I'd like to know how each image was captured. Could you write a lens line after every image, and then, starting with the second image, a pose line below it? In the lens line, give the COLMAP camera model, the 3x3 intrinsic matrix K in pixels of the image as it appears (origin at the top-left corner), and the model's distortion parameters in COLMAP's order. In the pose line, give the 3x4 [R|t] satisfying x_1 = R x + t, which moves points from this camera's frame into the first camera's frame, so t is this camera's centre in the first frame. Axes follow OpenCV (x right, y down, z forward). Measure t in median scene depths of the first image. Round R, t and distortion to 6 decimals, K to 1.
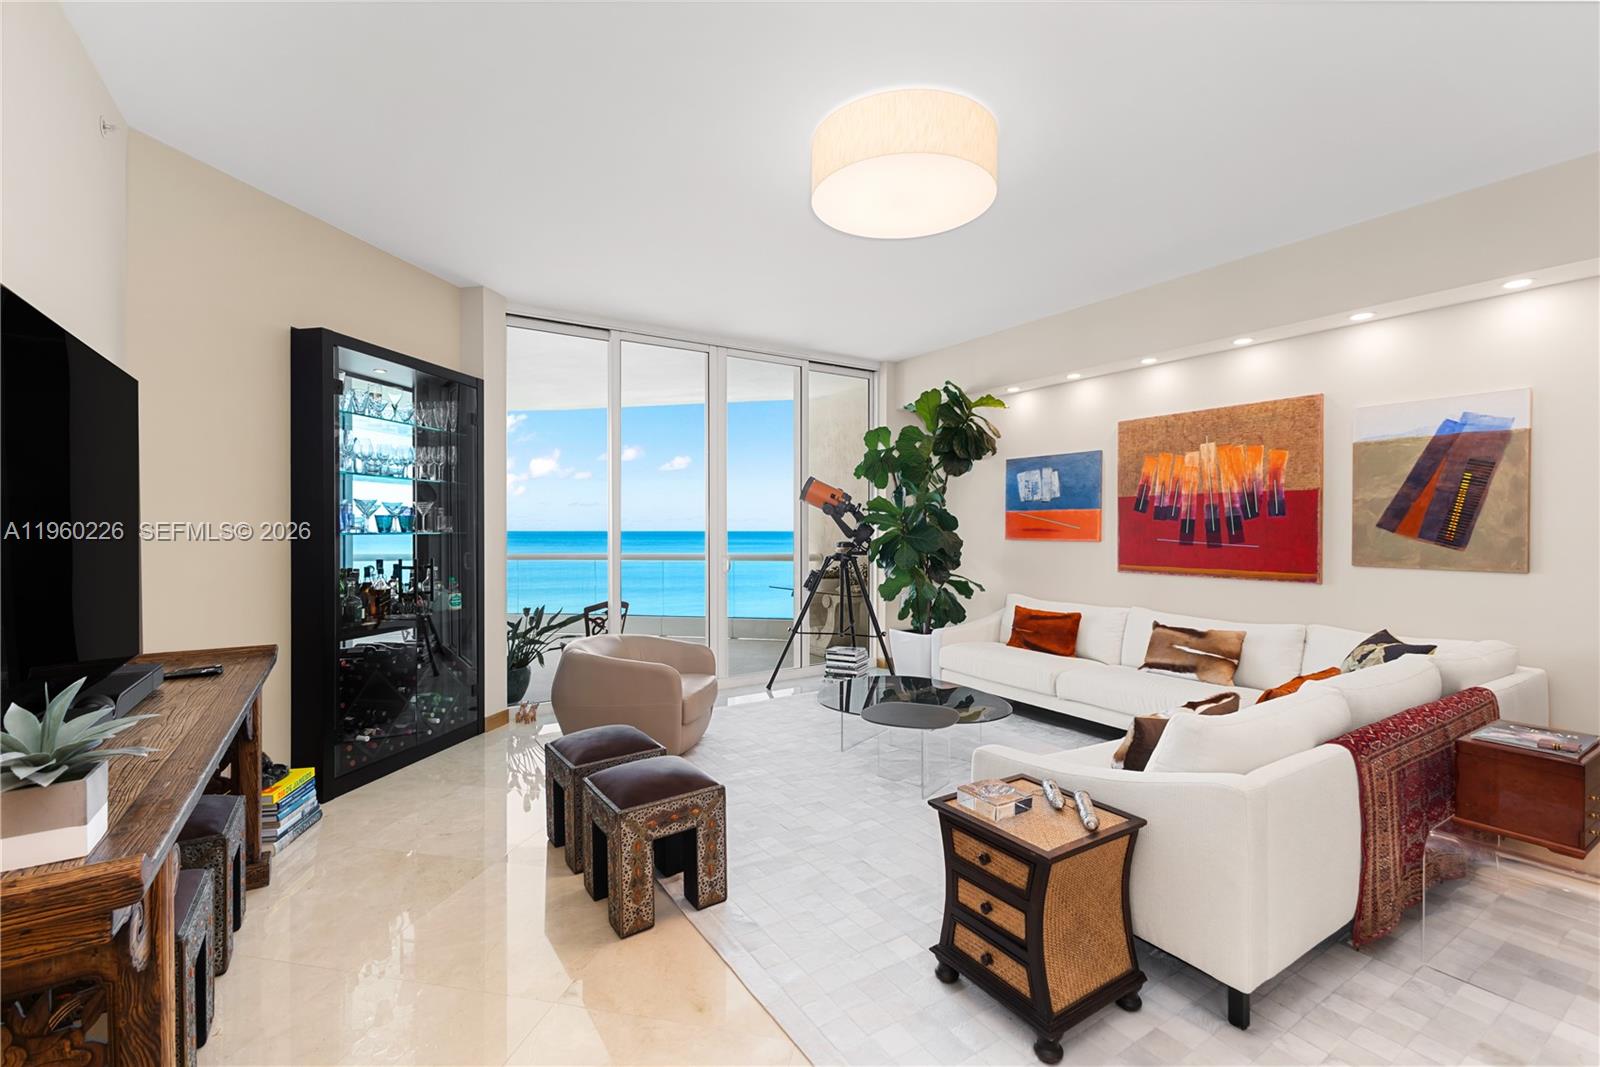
lens RADIAL K [[705.6, 0, 800.0], [0, 705.6, 533.5], [0, 0, 1]] dist [0.000417, -0.000011]
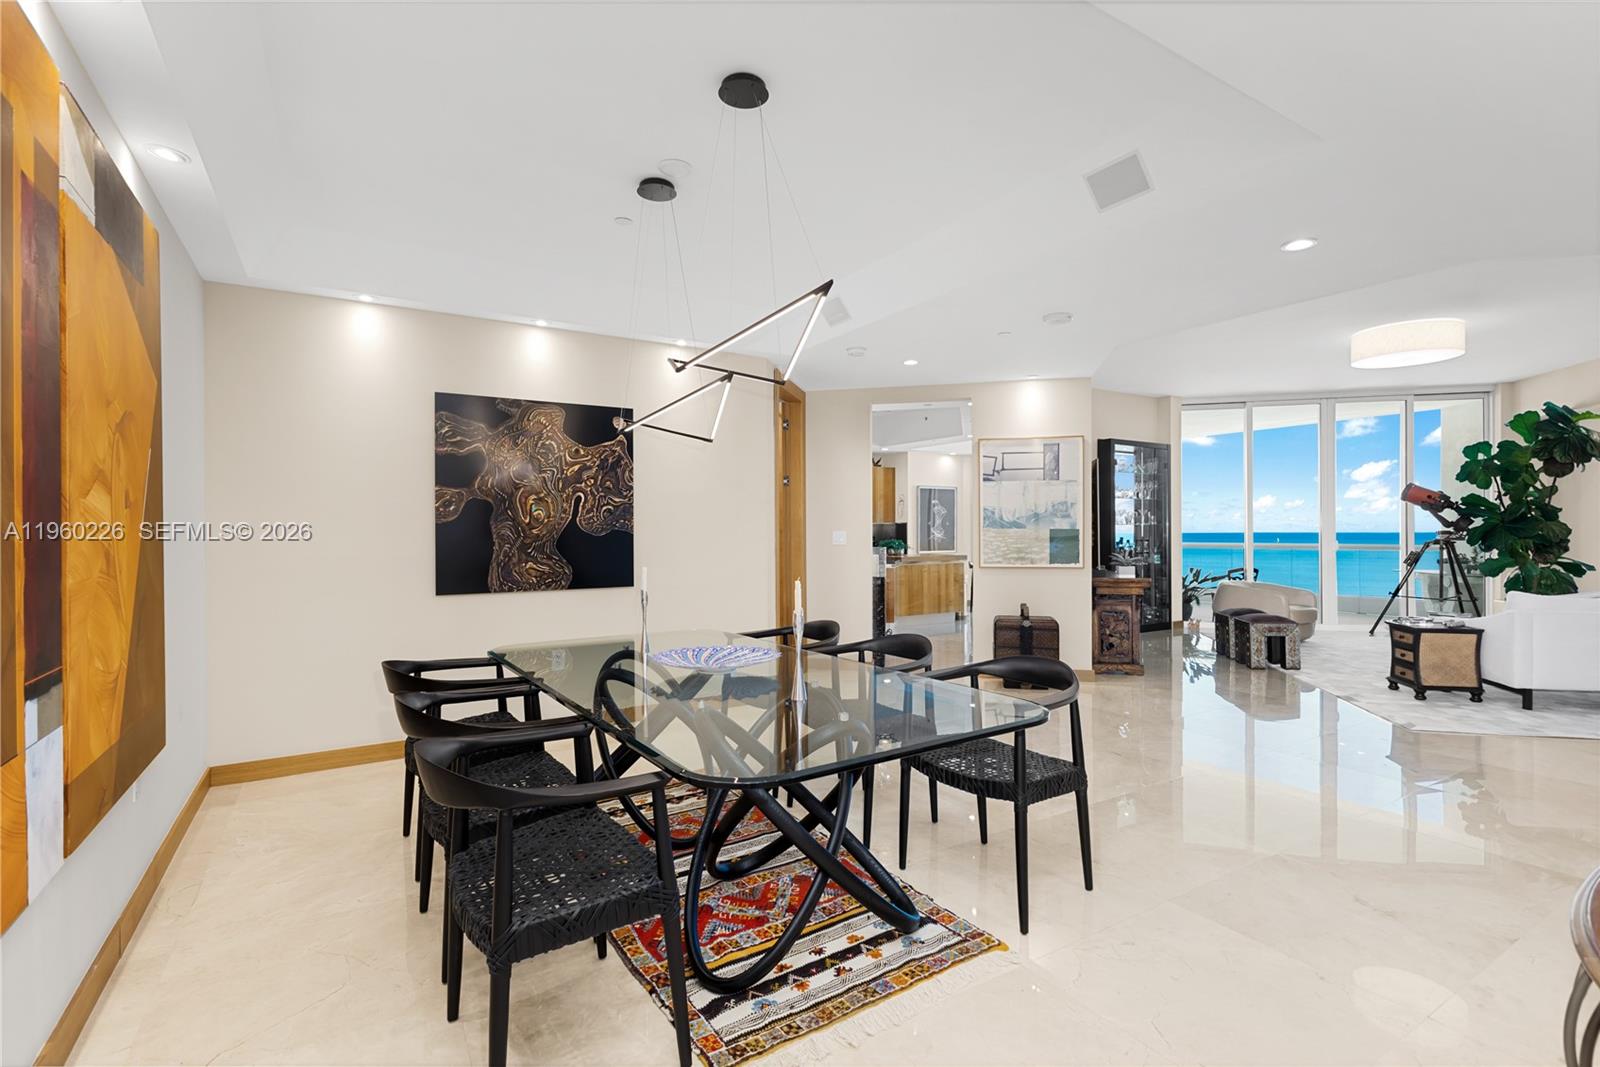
lens RADIAL K [[713.7, 0, 800.0], [0, 713.7, 533.5], [0, 0, 1]] dist [0.000102, -0.007508]
pose [[0.683601, -0.000618, -0.729856, 0.255992], [0.000215, 1.000000, -0.000645, 0.021749], [0.729856, 0.000283, 0.683601, -0.979605]]
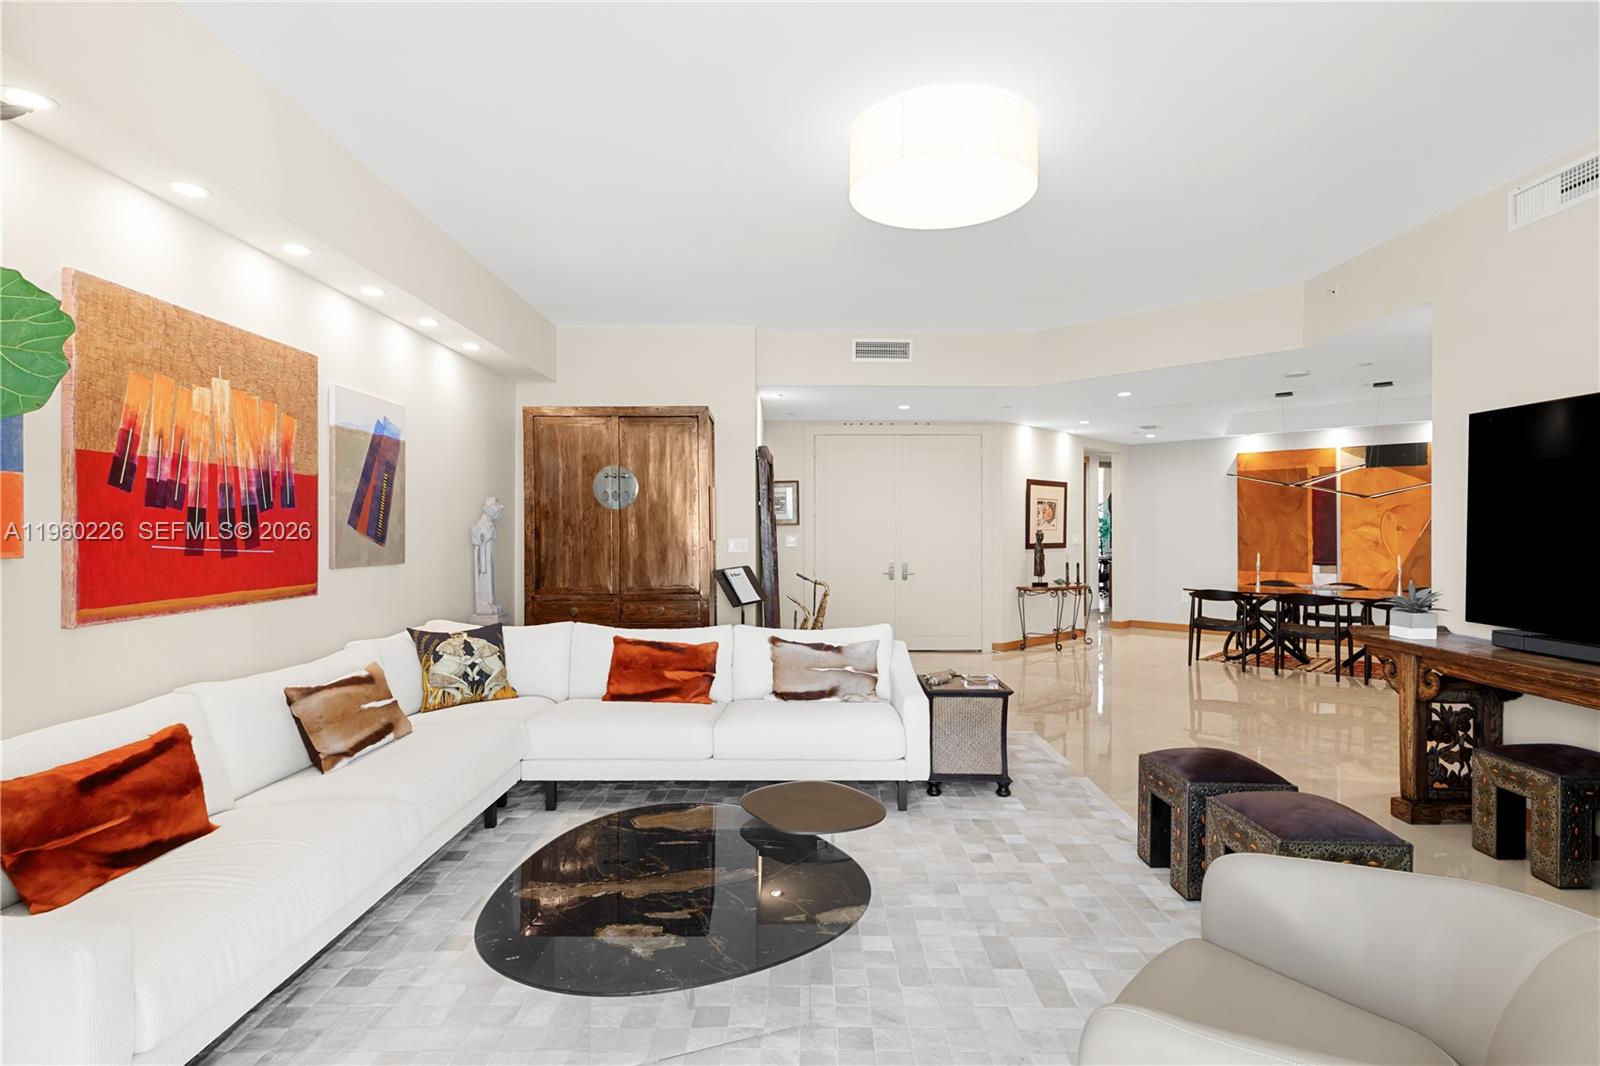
lens RADIAL K [[830.3, 0, 800.0], [0, 830.3, 533.0], [0, 0, 1]] dist [0.001220, 0.000222]
pose [[-0.845742, -0.002537, 0.533586, -0.181459], [0.004514, 0.999919, 0.011910, -0.005762], [-0.533573, 0.012482, -0.845662, 1.220331]]
